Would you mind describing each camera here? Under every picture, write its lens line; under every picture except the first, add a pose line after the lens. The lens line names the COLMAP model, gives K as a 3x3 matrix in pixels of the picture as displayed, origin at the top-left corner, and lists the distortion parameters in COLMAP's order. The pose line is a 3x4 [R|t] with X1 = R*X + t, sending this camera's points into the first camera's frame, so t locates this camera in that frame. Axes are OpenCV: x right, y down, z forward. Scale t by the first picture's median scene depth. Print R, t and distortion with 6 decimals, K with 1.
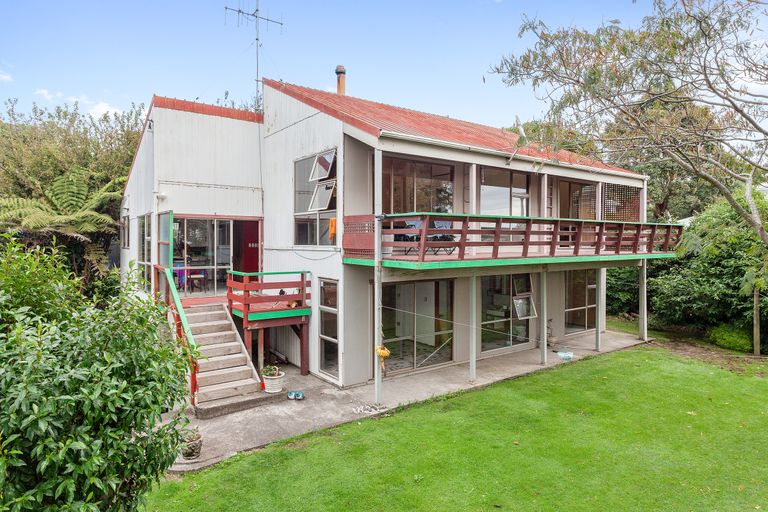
lens RADIAL K [[461.6, 0, 376.0], [0, 461.6, 249.0], [0, 0, 1]] dist [-0.005164, 0.001629]
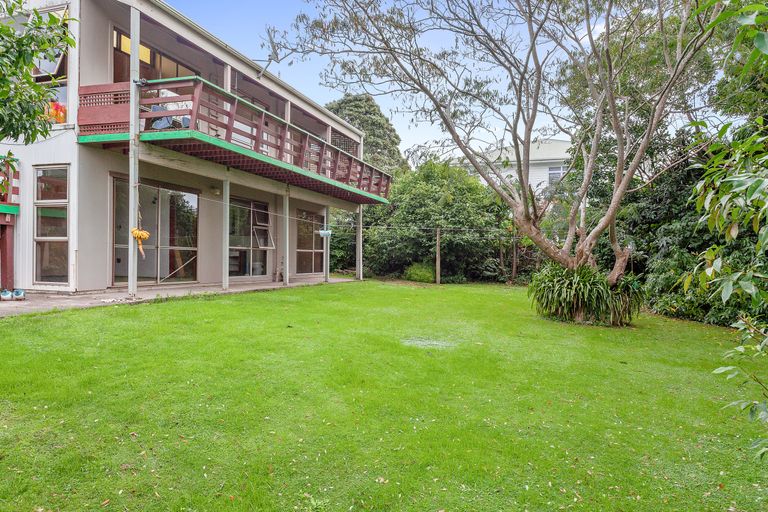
lens RADIAL K [[523.5, 0, 383.7], [0, 523.5, 263.7], [0, 0, 1]] dist [0.001696, 0.001044]
pose [[0.808870, 0.007696, 0.587938, -0.151970], [-0.005576, 0.999970, -0.005418, 0.212581], [-0.587962, 0.001104, 0.808888, -0.077861]]
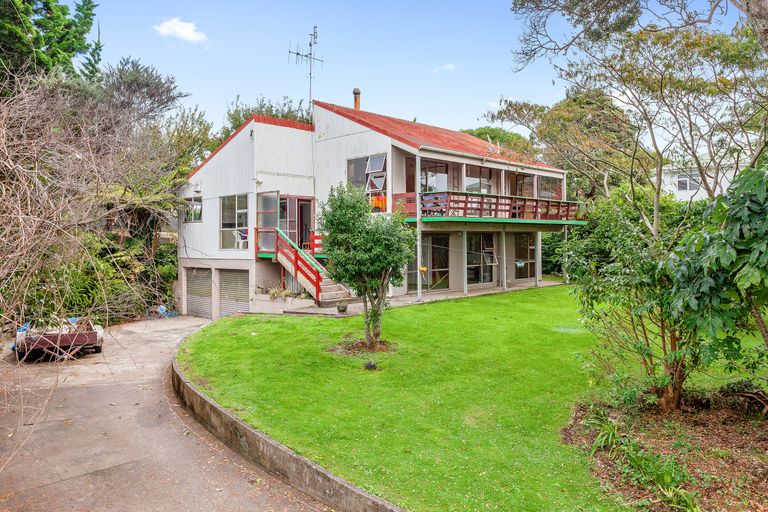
lens RADIAL K [[557.2, 0, 368.8], [0, 557.2, 240.0], [0, 0, 1]] dist [0.010977, -0.001946]
pose [[0.987305, -0.008888, 0.158589, -0.401746], [0.011994, 0.999754, -0.018636, 0.111473], [-0.158385, 0.020302, 0.987169, -0.827177]]
